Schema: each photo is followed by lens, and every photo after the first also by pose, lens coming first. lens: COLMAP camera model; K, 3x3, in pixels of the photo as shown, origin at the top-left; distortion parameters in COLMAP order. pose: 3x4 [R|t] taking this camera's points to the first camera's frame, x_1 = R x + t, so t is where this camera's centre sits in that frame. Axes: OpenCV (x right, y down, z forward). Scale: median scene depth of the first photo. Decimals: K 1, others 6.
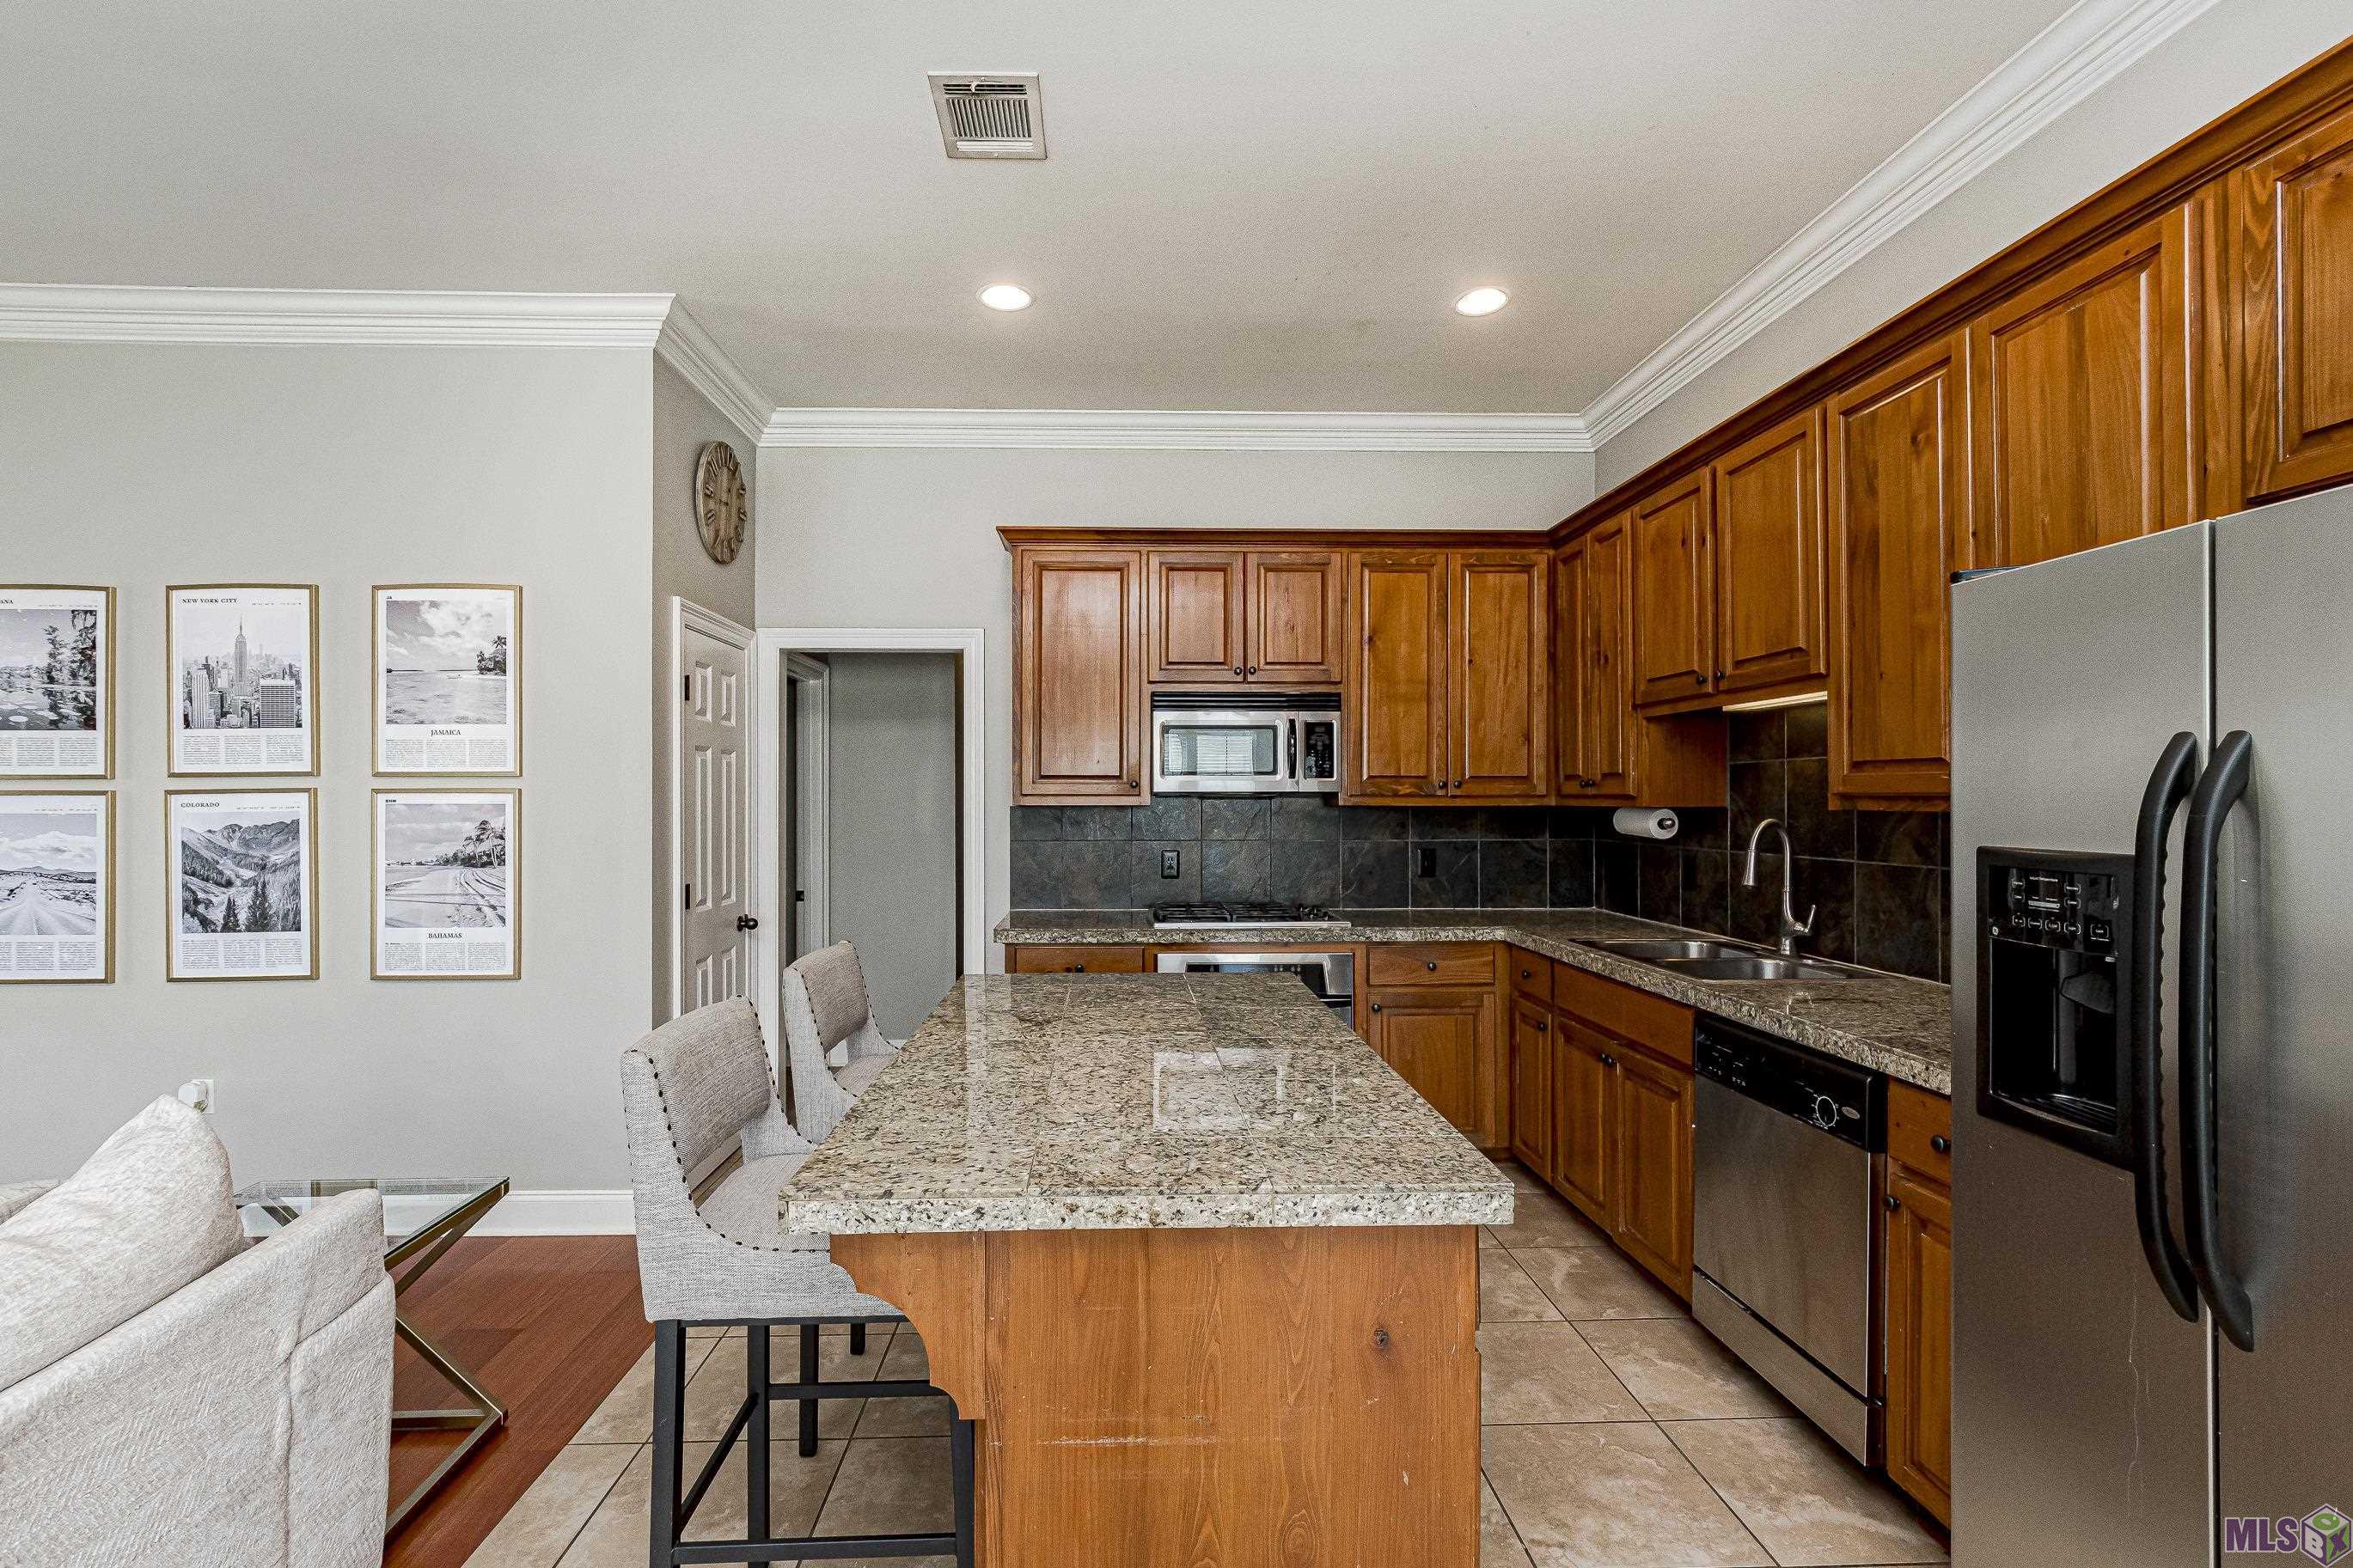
lens RADIAL K [[1108.9, 0, 1158.8], [0, 1108.9, 786.3], [0, 0, 1]] dist [0.000008, 0.000182]
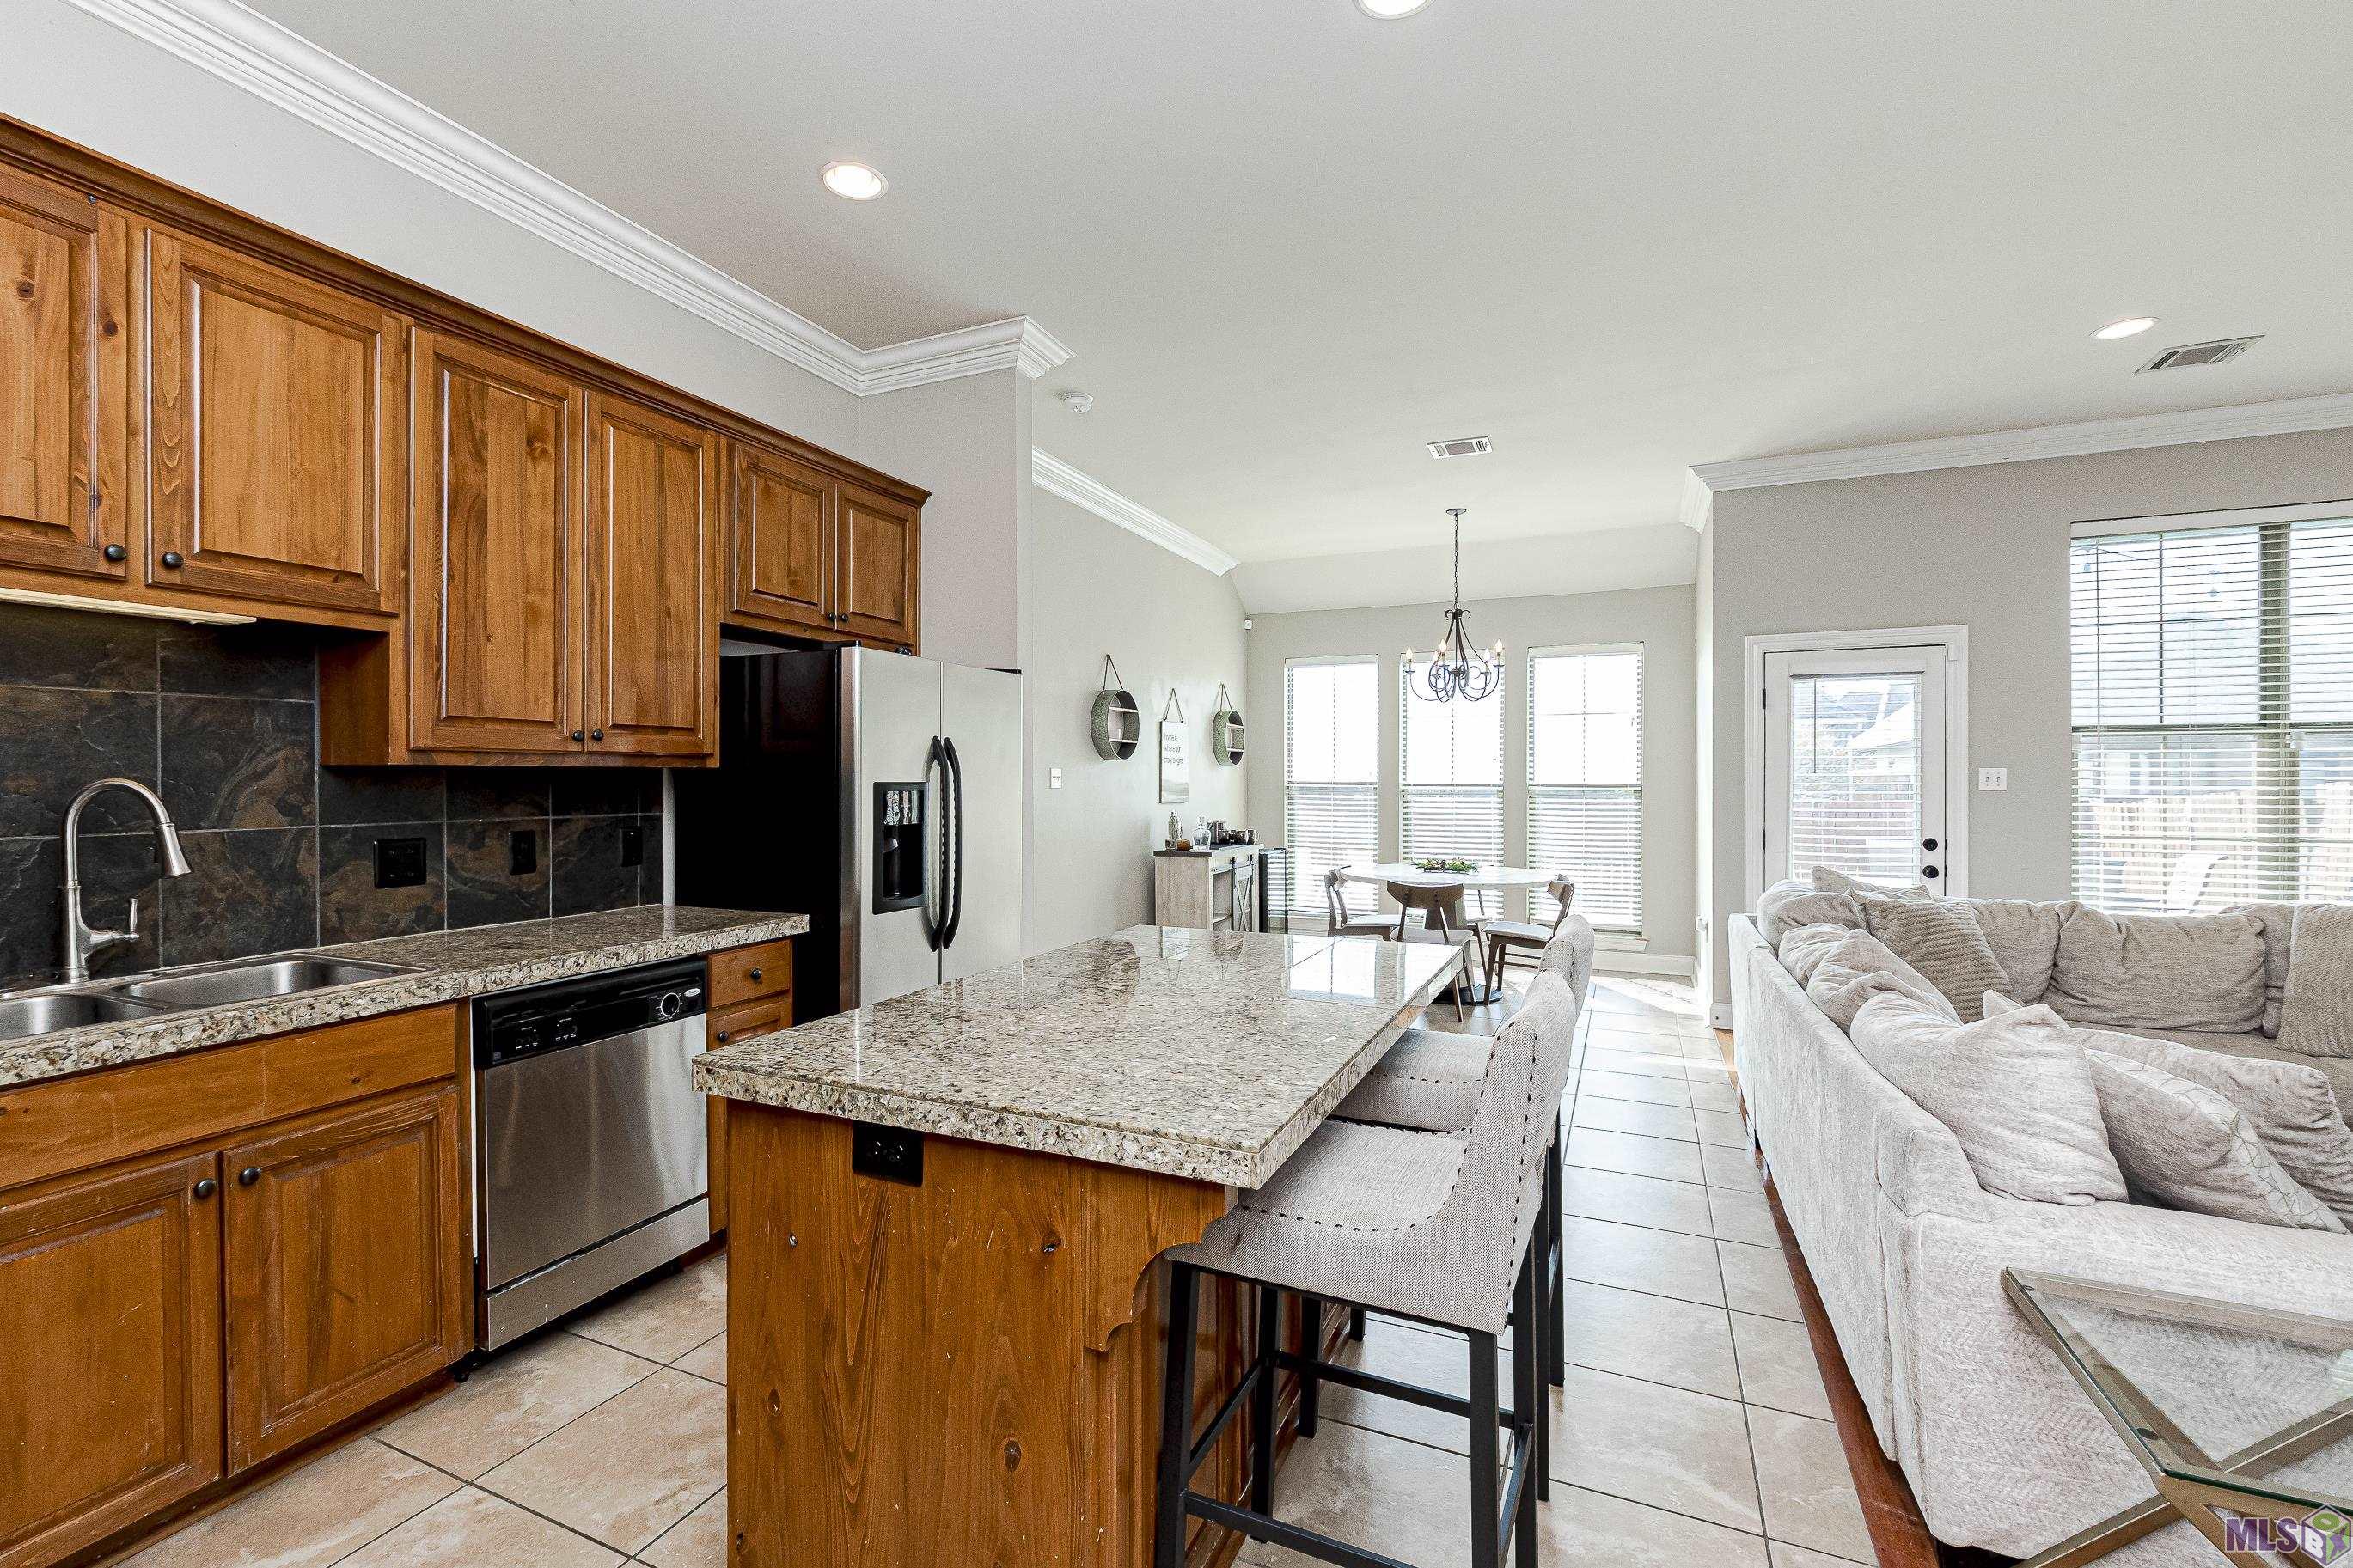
lens RADIAL K [[1020.1, 0, 1155.5], [0, 1020.1, 784.7], [0, 0, 1]] dist [0.001422, 0.002911]
pose [[-0.893579, -0.001764, 0.448903, -0.229154], [-0.003645, 0.999988, -0.003328, 0.026184], [-0.448892, -0.004610, -0.893574, 1.007638]]
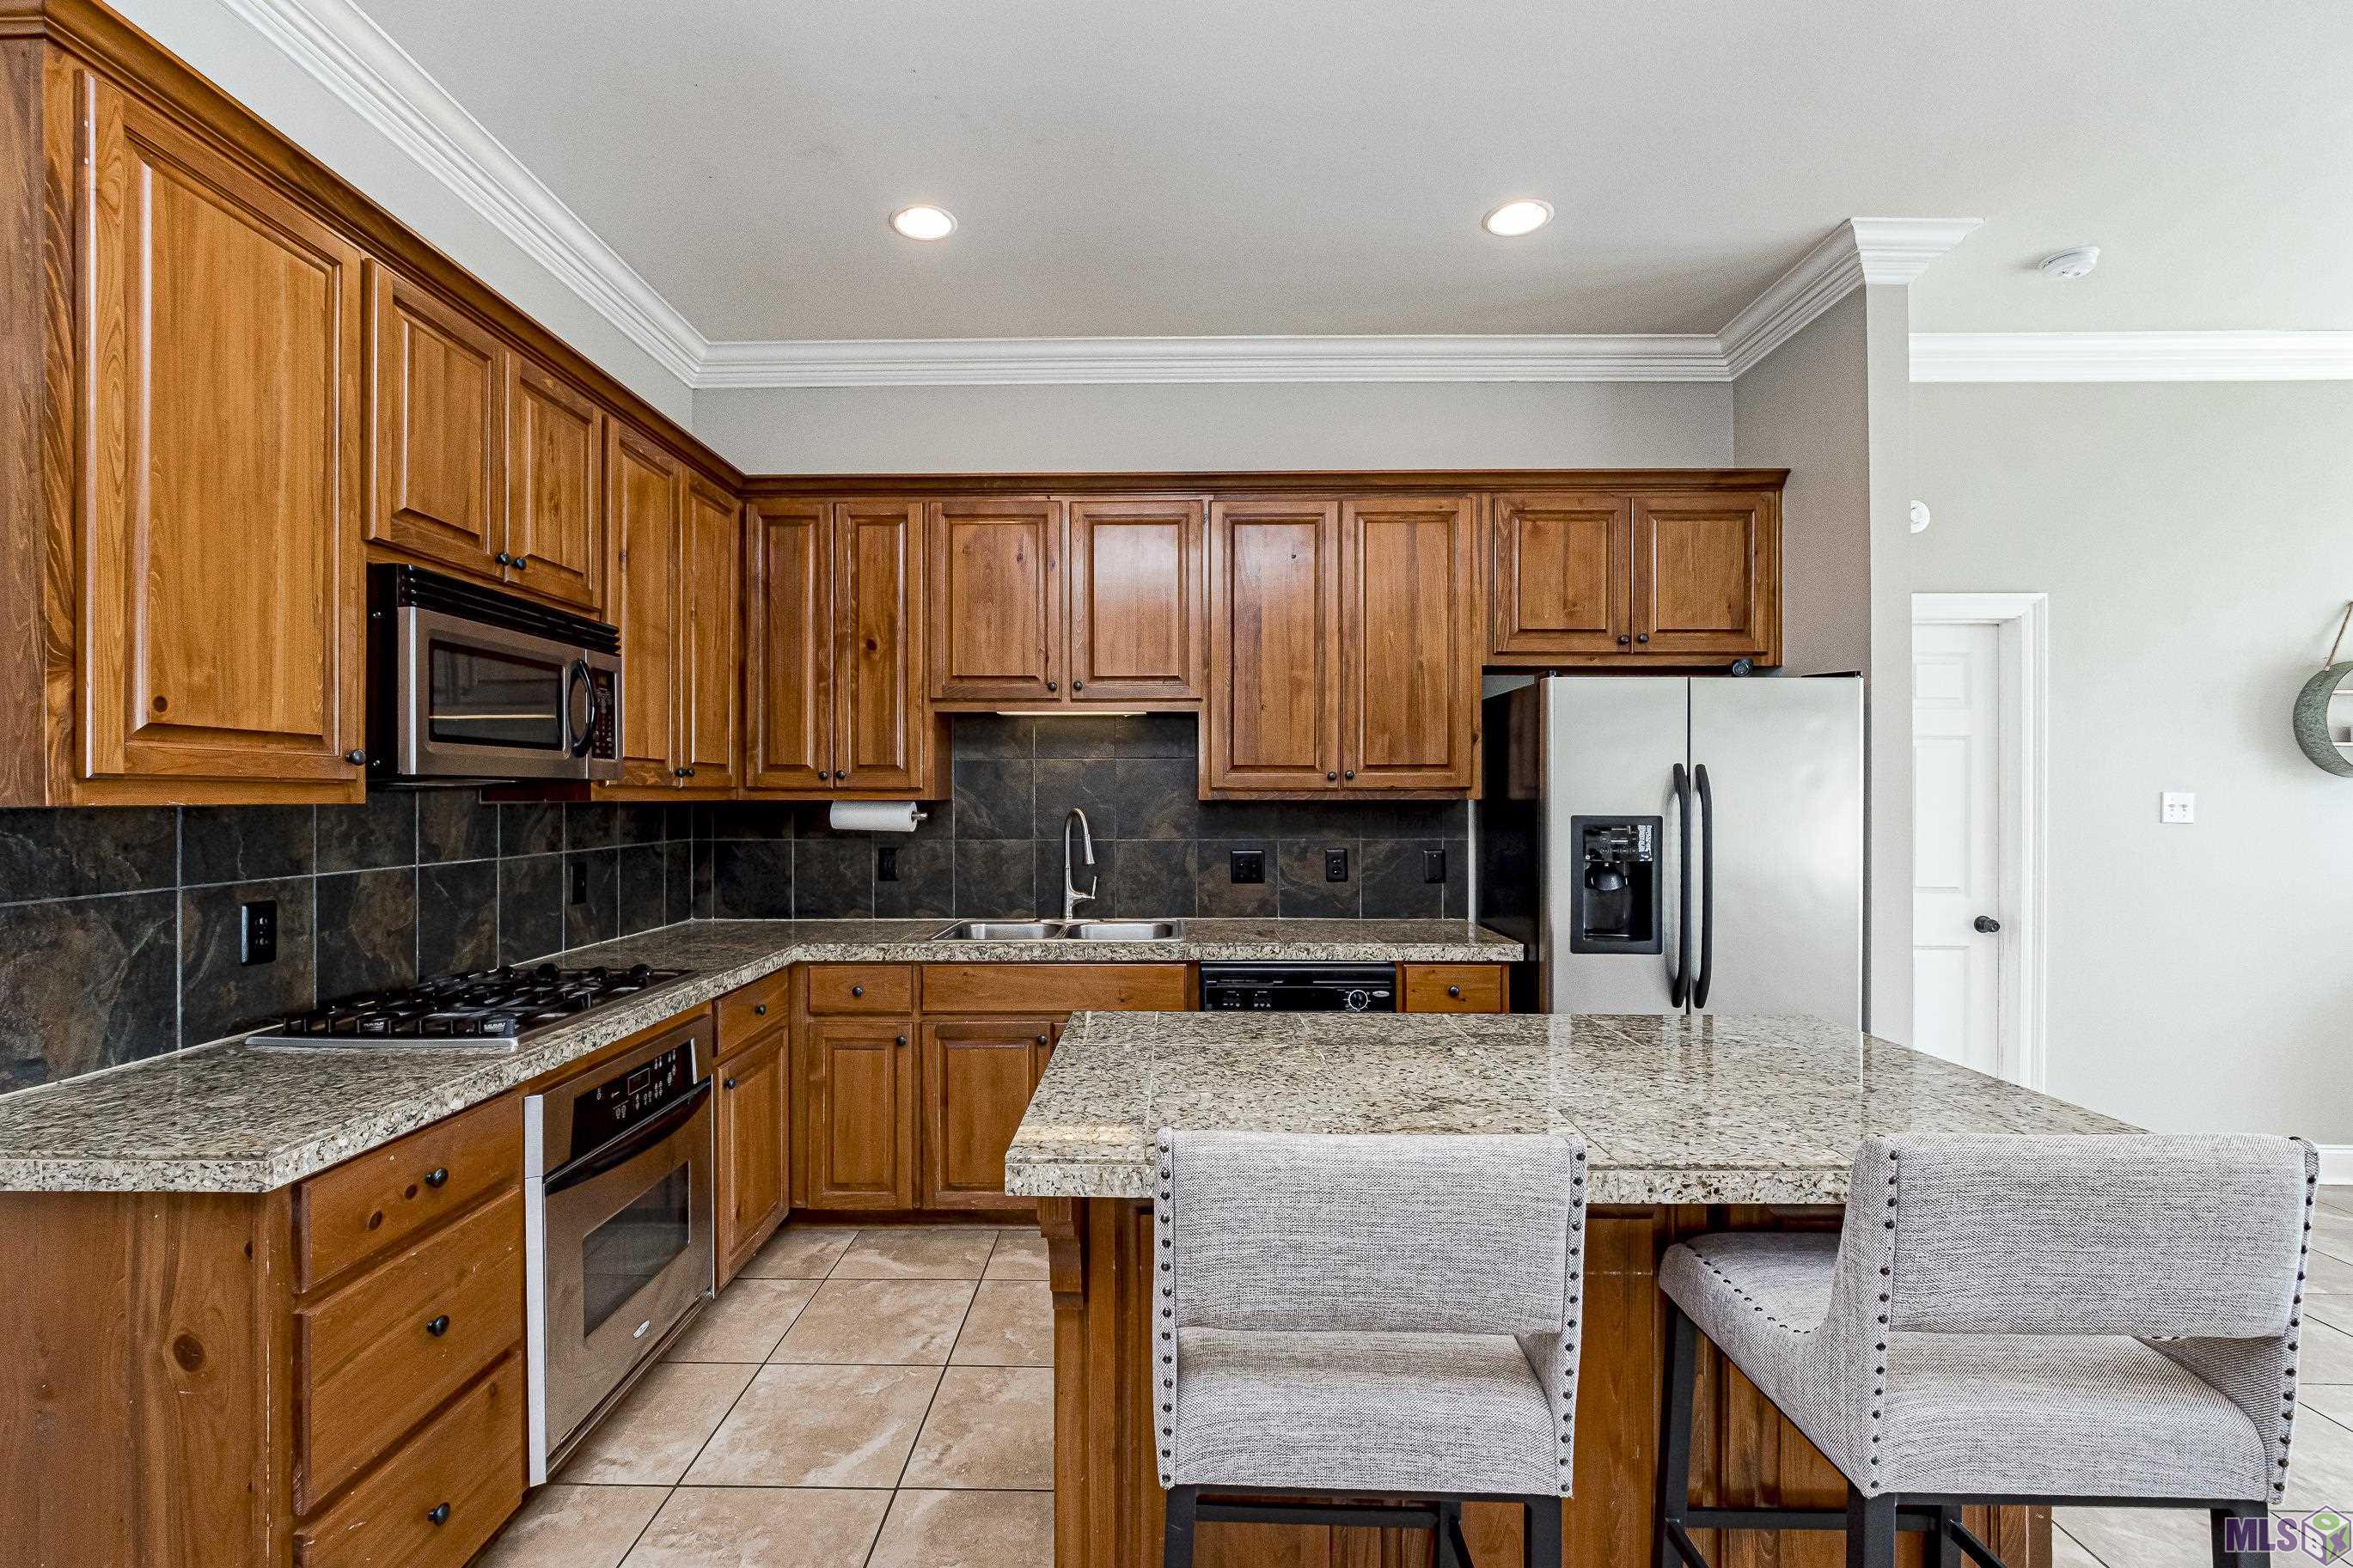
lens RADIAL K [[1020.1, 0, 1180.1], [0, 1020.1, 795.7], [0, 0, 1]] dist [0.001422, 0.002911]
pose [[0.023013, 0.002730, 0.999731, -0.441538], [-0.010262, 0.999944, -0.002494, 0.013267], [-0.999682, -0.010201, 0.023040, 0.683213]]
